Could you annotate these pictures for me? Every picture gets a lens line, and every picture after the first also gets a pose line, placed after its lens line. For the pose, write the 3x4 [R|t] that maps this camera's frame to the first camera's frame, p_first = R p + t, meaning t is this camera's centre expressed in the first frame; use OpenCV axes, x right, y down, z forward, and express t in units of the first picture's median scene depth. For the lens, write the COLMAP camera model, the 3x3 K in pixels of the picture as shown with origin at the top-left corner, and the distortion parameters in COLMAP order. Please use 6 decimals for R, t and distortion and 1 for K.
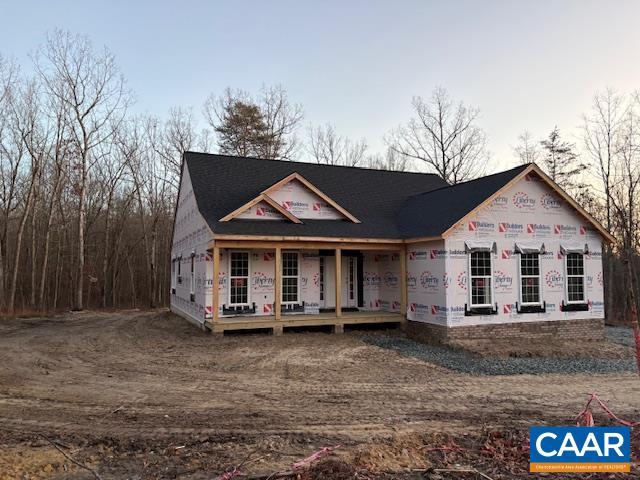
lens RADIAL K [[486.5, 0, 320.0], [0, 486.5, 240.0], [0, 0, 1]] dist [0.006656, 0.002607]
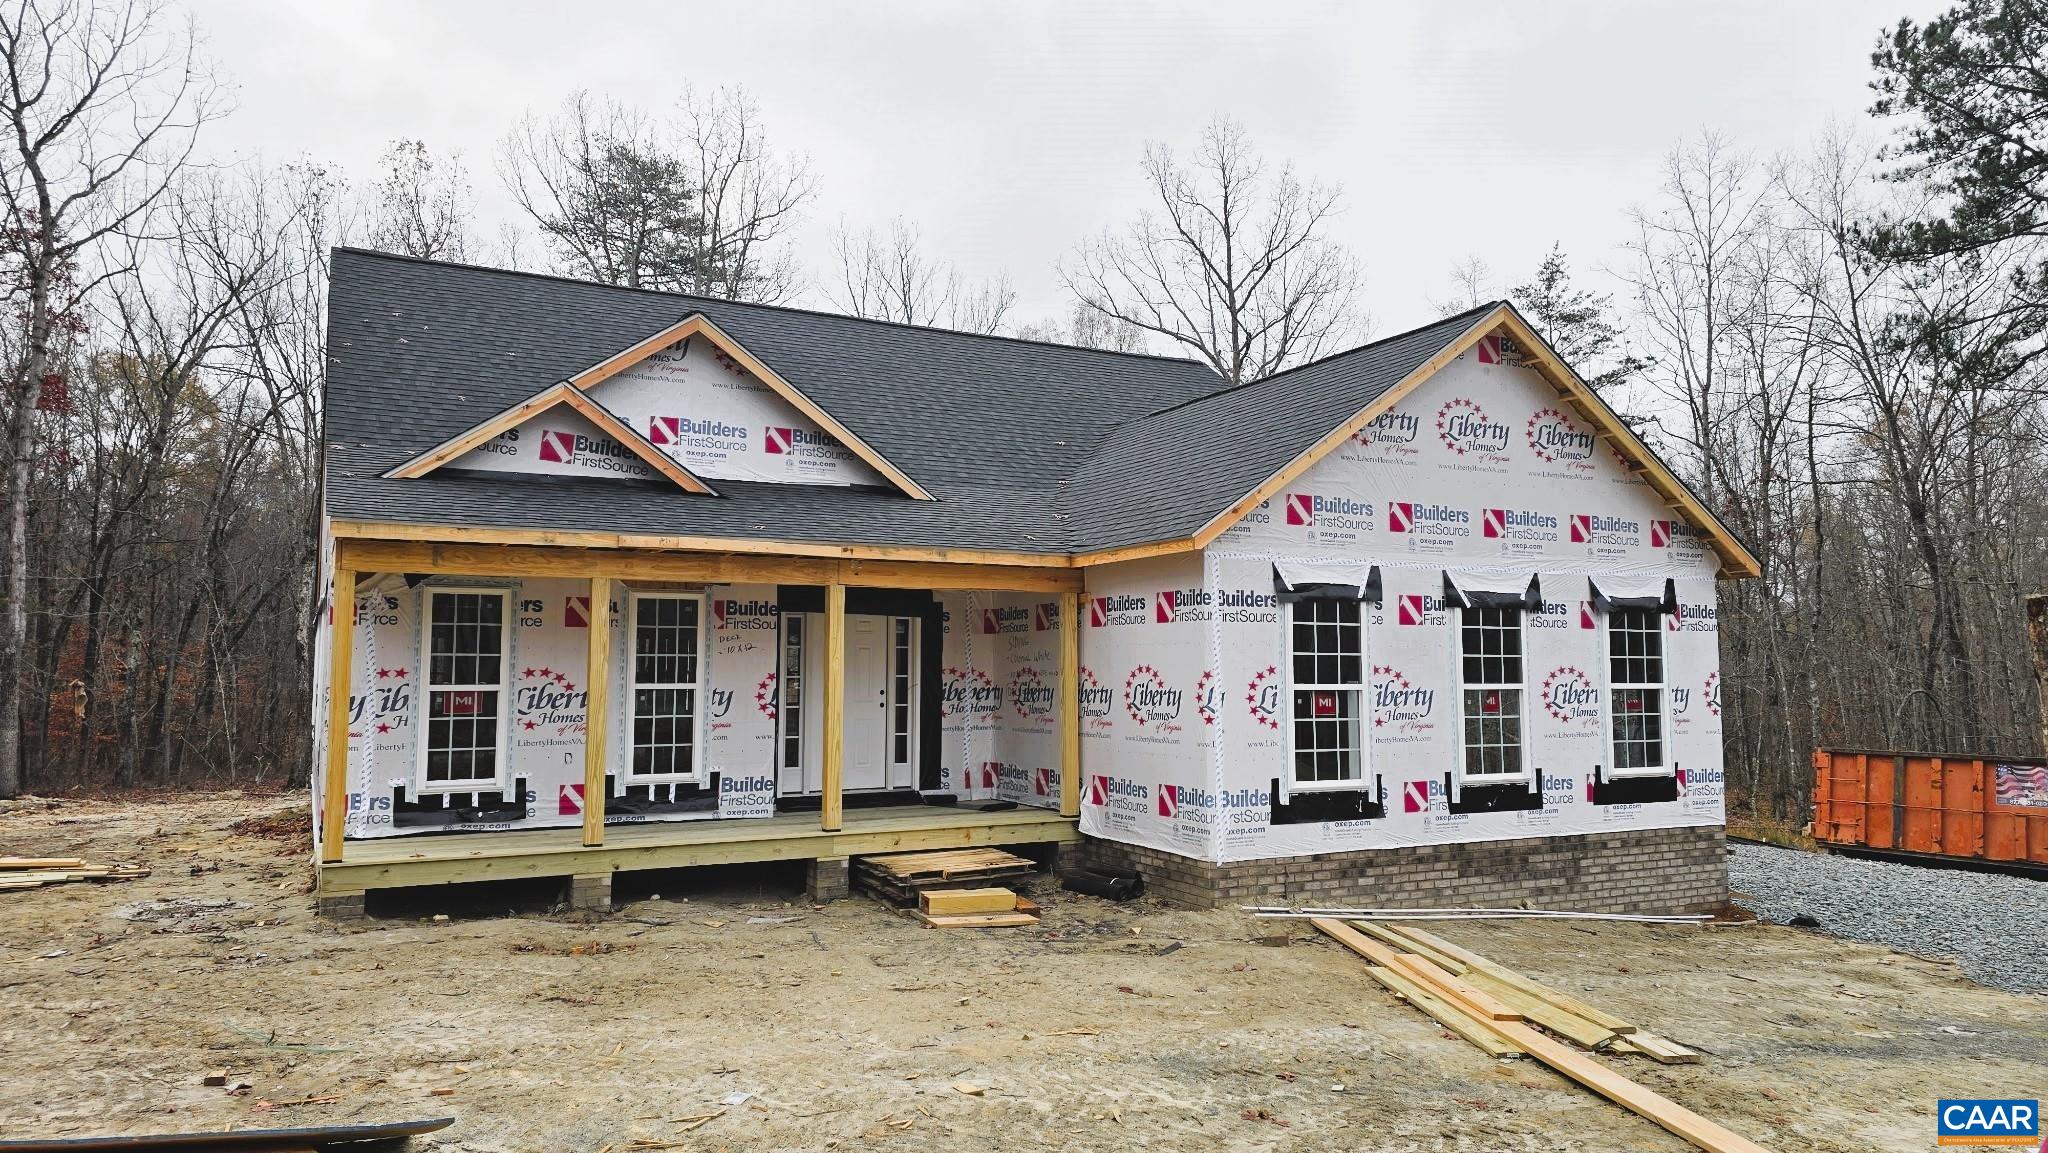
lens RADIAL K [[1461.8, 0, 1025.8], [0, 1461.8, 547.9], [0, 0, 1]] dist [0.039507, -0.001115]
pose [[0.994271, 0.012351, 0.106168, 0.052979], [-0.010390, 0.999765, -0.019000, 0.010904], [-0.106378, 0.017788, 0.994167, 0.138296]]
